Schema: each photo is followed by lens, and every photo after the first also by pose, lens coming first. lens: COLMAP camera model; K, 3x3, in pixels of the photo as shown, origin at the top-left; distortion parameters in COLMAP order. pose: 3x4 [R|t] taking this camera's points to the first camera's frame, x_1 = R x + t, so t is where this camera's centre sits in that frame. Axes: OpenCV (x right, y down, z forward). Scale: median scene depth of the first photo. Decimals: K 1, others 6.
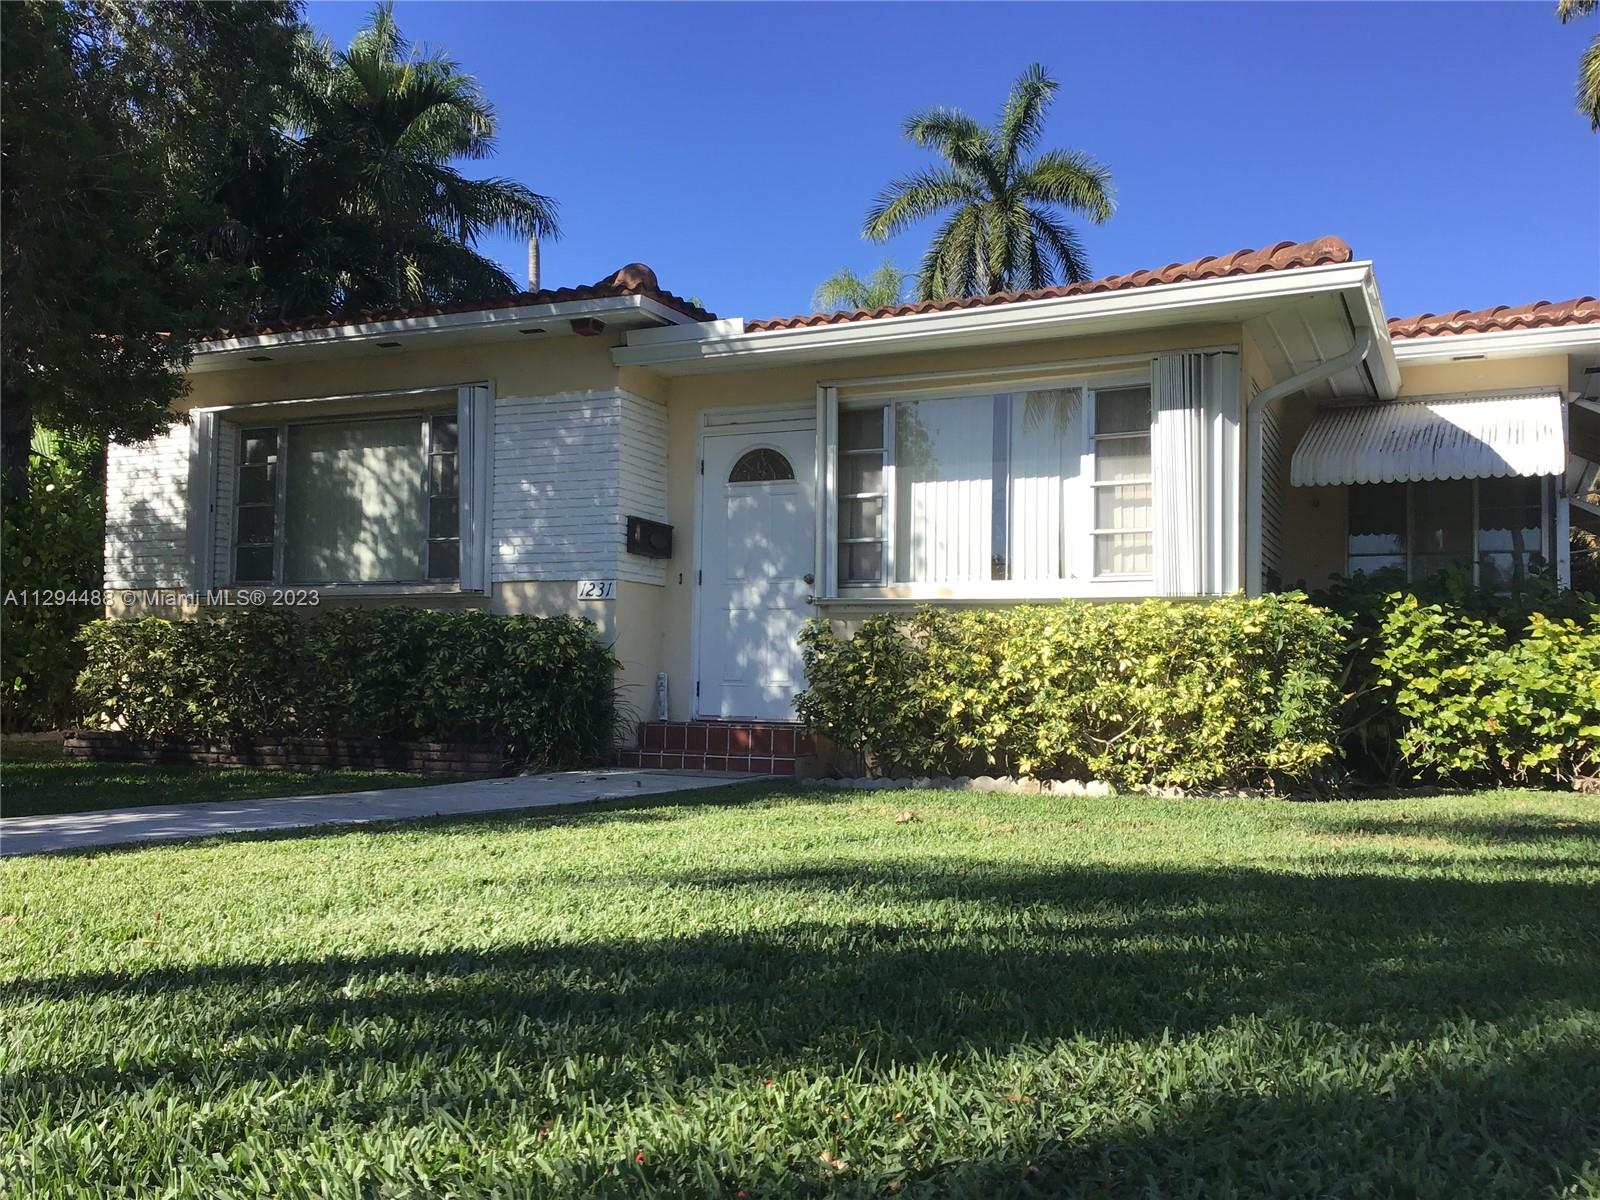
lens RADIAL K [[1448.8, 0, 809.0], [0, 1448.8, 601.0], [0, 0, 1]] dist [0.062342, -0.079768]
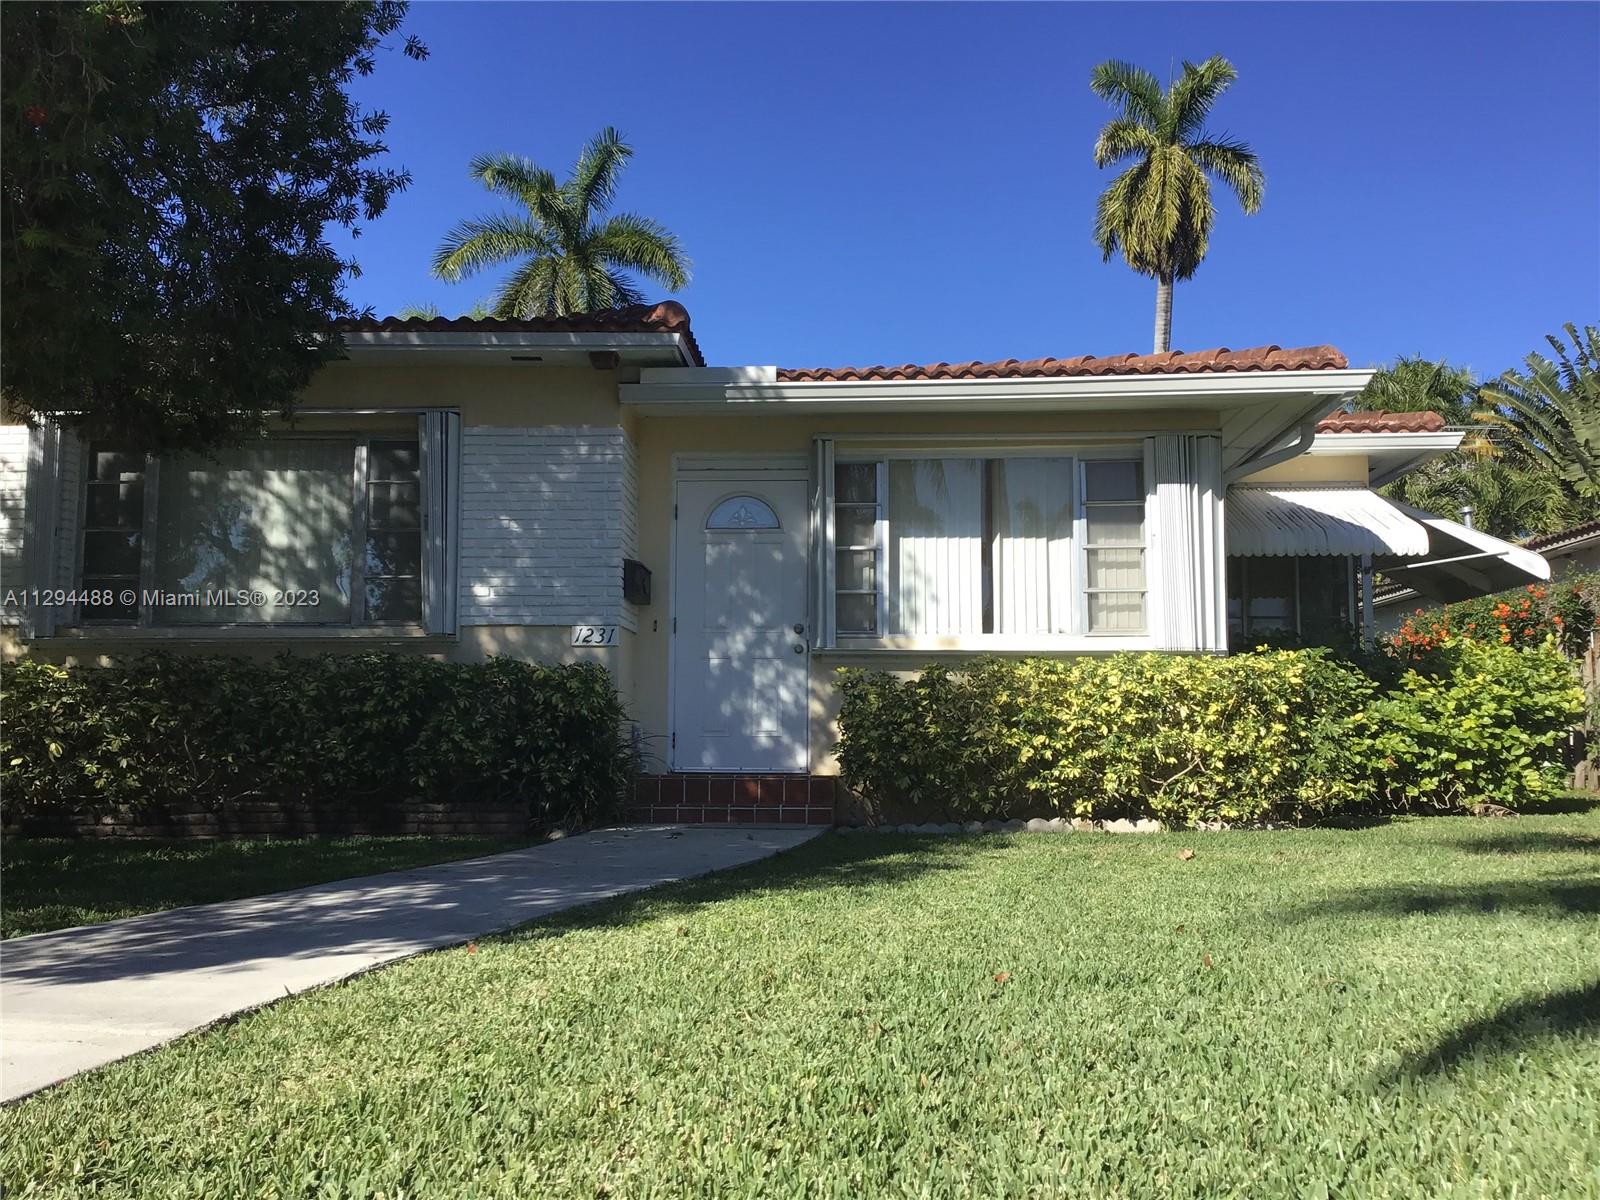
lens RADIAL K [[1448.8, 0, 800.9], [0, 1448.8, 589.7], [0, 0, 1]] dist [0.062342, -0.079768]
pose [[0.920226, 0.029659, 0.390261, -0.392875], [-0.012013, 0.998795, -0.047582, 0.005845], [-0.391202, 0.039098, 0.919474, 0.076443]]
